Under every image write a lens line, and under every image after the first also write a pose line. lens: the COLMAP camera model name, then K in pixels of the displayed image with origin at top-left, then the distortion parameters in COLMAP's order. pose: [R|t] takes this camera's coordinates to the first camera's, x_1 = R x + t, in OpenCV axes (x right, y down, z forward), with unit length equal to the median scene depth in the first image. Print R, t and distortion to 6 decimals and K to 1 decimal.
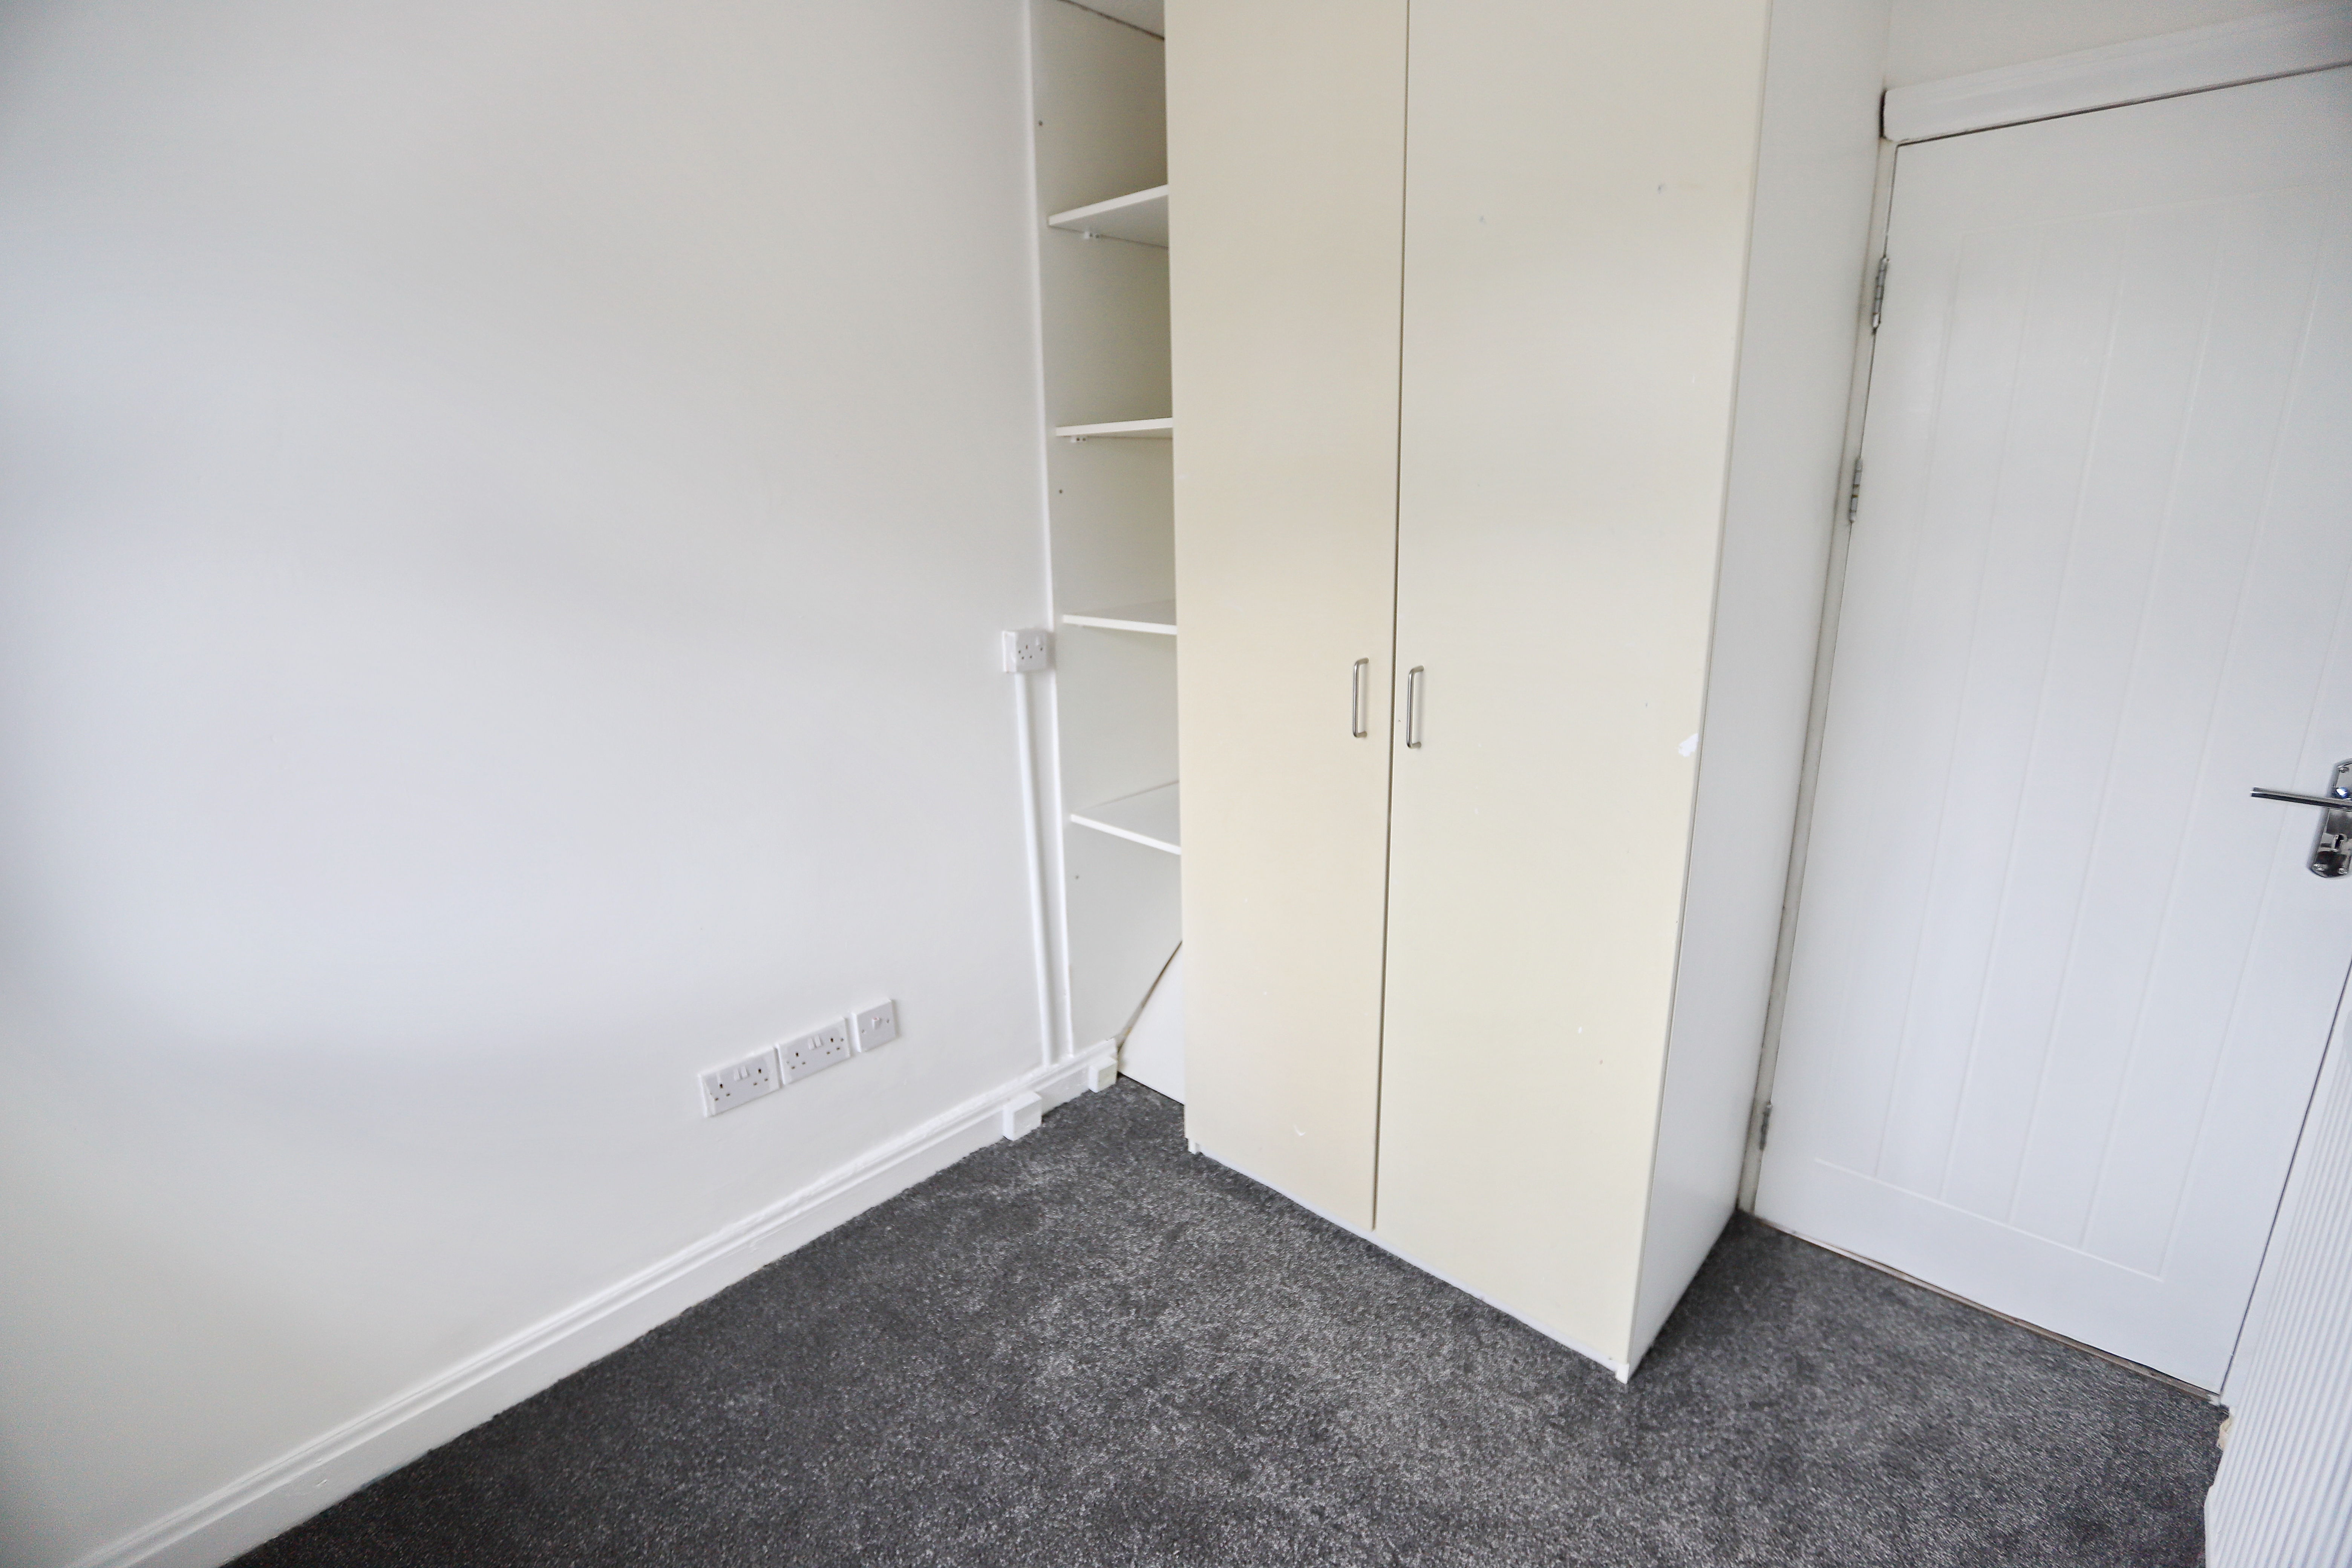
lens RADIAL K [[1087.1, 0, 1178.0], [0, 1087.1, 785.9], [0, 0, 1]] dist [-0.036260, 0.009704]
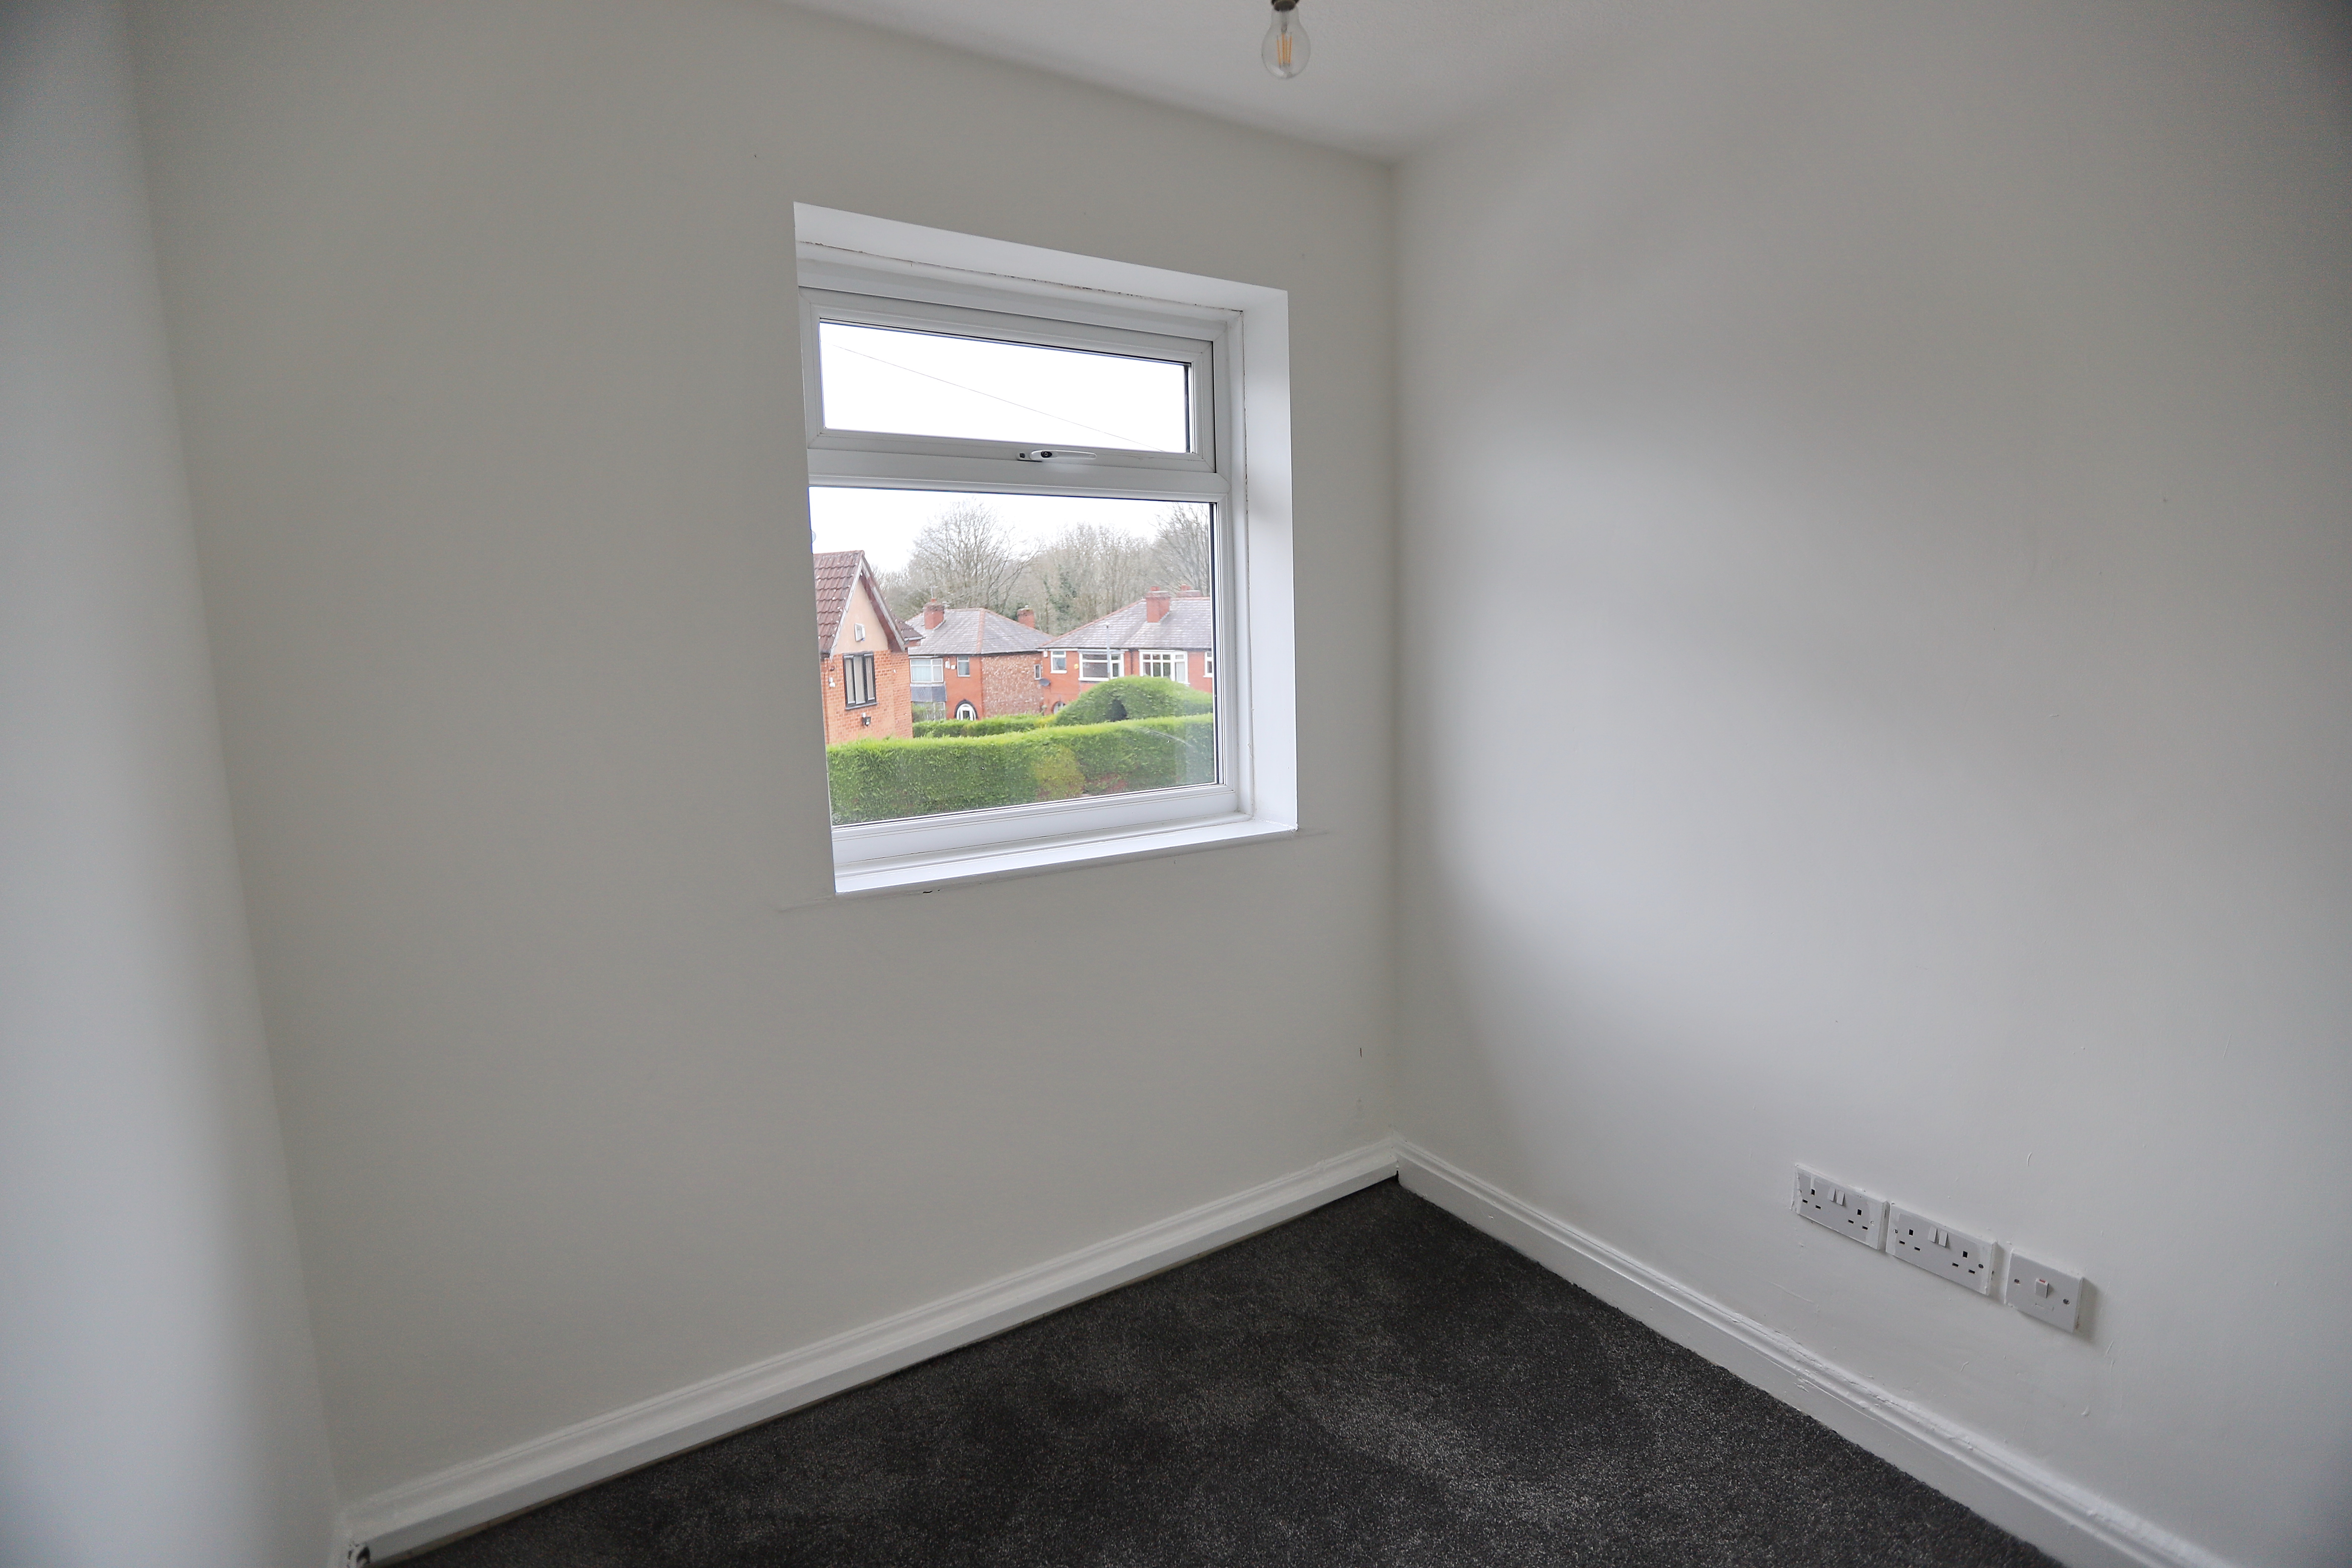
lens RADIAL K [[1087.1, 0, 1170.5], [0, 1087.1, 783.6], [0, 0, 1]] dist [-0.036260, 0.009704]
pose [[-0.283664, 0.166669, -0.944329, 0.503826], [-0.204125, 0.951714, 0.229289, -0.141168], [0.936946, 0.257802, -0.235946, 0.584894]]
